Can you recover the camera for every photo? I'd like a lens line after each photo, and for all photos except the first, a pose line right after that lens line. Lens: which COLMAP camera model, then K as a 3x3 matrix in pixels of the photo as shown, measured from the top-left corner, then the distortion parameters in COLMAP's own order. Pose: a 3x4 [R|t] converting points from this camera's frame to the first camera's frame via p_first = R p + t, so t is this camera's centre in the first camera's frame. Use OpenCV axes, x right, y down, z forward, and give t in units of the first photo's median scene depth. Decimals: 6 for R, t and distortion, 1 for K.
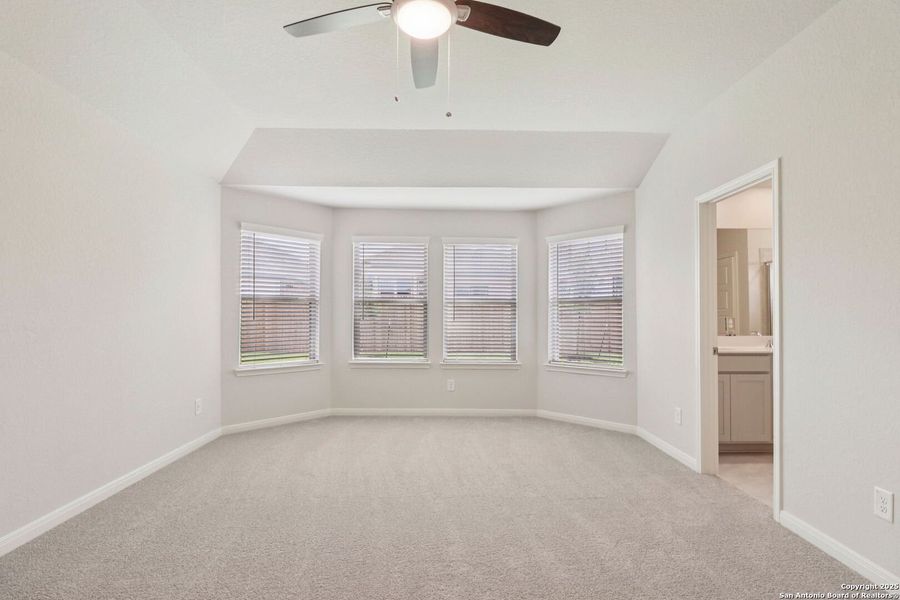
lens RADIAL K [[435.9, 0, 448.6], [0, 435.9, 306.8], [0, 0, 1]] dist [0.004310, -0.009029]
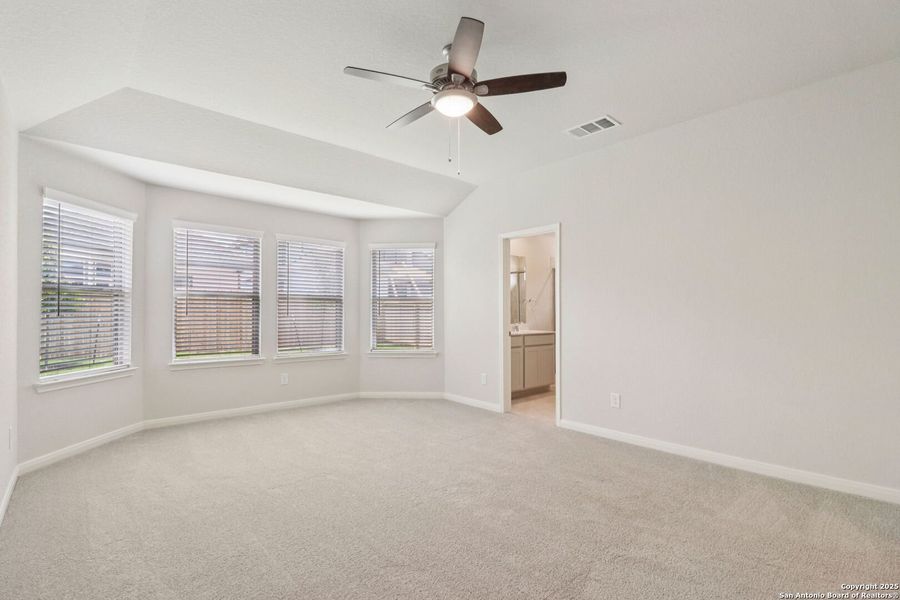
lens RADIAL K [[435.9, 0, 451.9], [0, 435.9, 302.8], [0, 0, 1]] dist [0.004310, -0.009029]
pose [[0.749036, 0.011414, 0.662431, -0.596632], [-0.014077, 0.999900, -0.001312, -0.005278], [-0.662380, -0.008342, 0.749122, -0.038205]]
